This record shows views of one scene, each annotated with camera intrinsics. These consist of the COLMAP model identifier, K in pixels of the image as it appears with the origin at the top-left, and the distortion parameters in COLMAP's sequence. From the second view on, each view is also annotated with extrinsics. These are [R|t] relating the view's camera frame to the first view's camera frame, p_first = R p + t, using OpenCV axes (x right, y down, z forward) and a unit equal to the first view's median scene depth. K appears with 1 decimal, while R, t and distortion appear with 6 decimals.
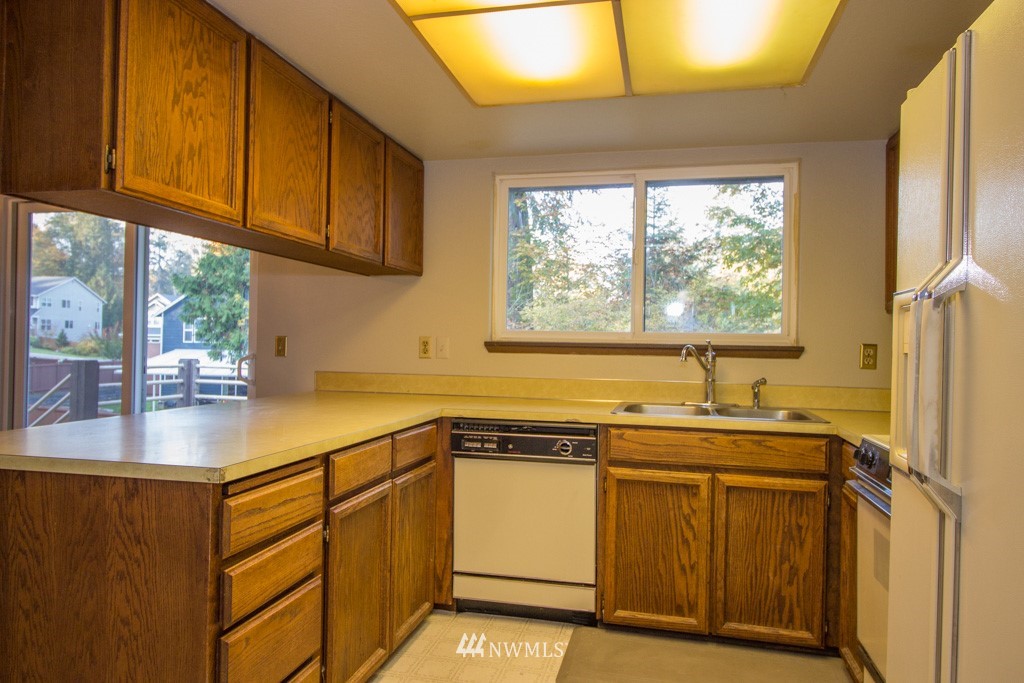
lens RADIAL K [[682.0, 0, 512.0], [0, 682.0, 341.5], [0, 0, 1]] dist [0.027282, -0.033014]
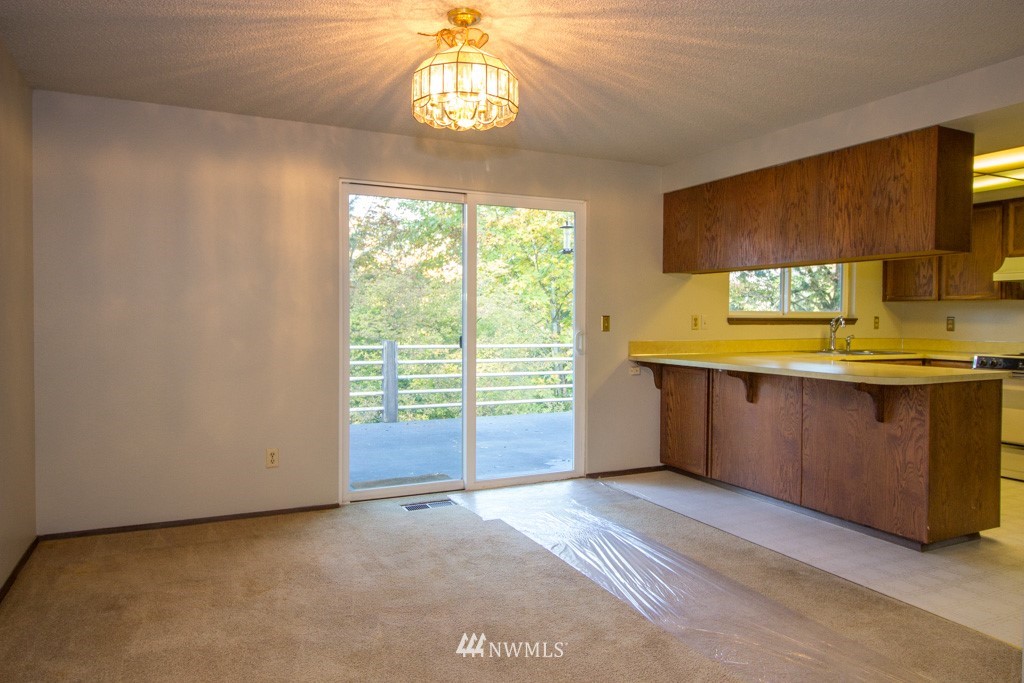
lens RADIAL K [[682.0, 0, 512.0], [0, 682.0, 341.5], [0, 0, 1]] dist [0.027282, -0.033014]
pose [[0.774716, -0.032765, 0.631460, -1.385473], [0.004332, 0.998908, 0.046516, -0.020621], [-0.632295, -0.033301, 0.774012, 0.091324]]
